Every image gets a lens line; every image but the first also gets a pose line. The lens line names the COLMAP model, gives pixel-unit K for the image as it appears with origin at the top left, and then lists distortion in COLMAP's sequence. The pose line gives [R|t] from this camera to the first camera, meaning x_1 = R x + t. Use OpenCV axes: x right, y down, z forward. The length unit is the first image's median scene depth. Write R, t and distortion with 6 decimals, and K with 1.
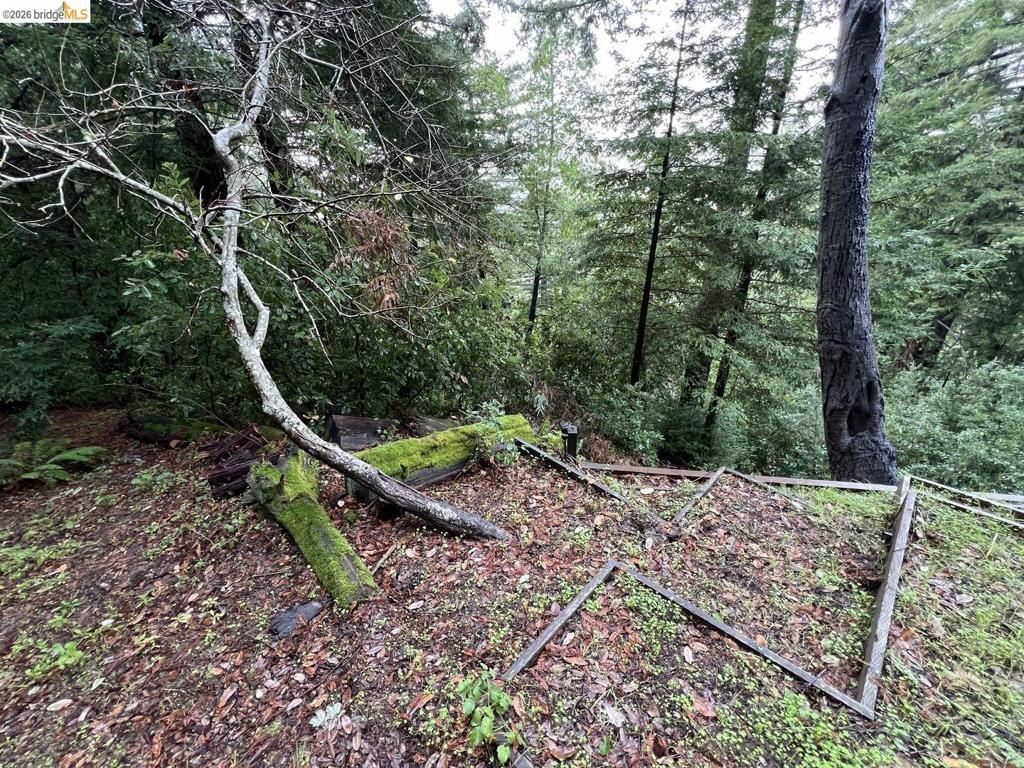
lens RADIAL K [[403.7, 0, 509.4], [0, 403.7, 381.7], [0, 0, 1]] dist [-0.000948, -0.000557]
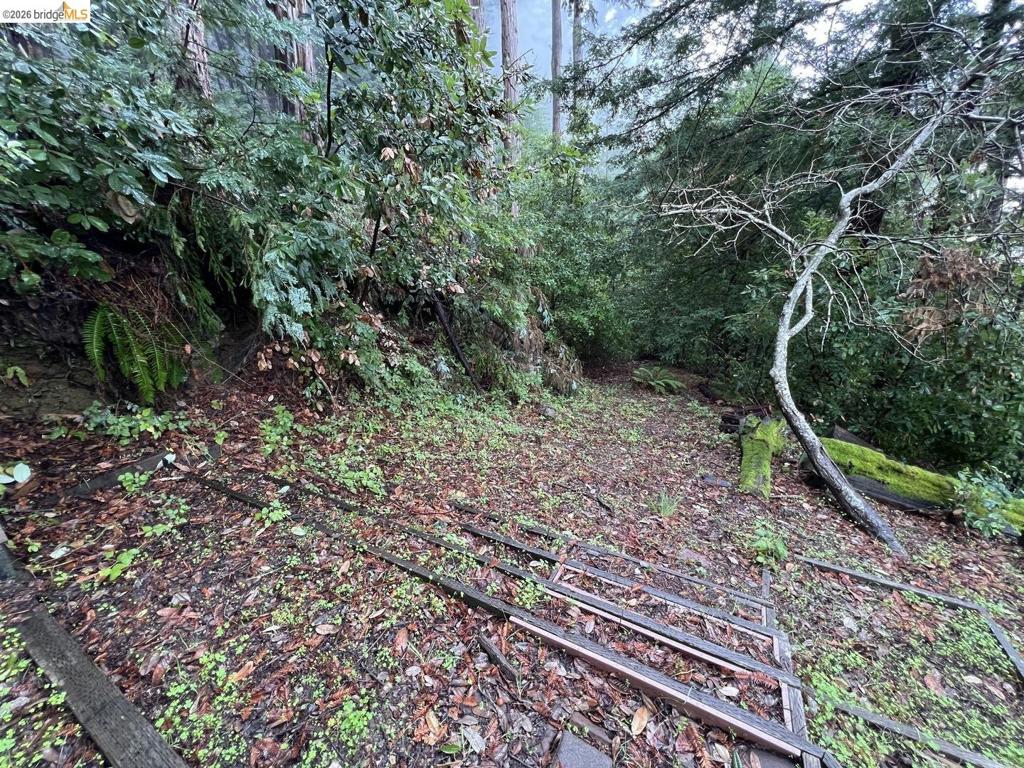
lens RADIAL K [[403.7, 0, 509.4], [0, 403.7, 381.7], [0, 0, 1]] dist [-0.000948, -0.000557]
pose [[0.258449, 0.331339, -0.907424, 0.437704], [-0.390073, 0.895149, 0.215758, 0.128130], [0.883769, 0.298199, 0.360597, -0.337905]]
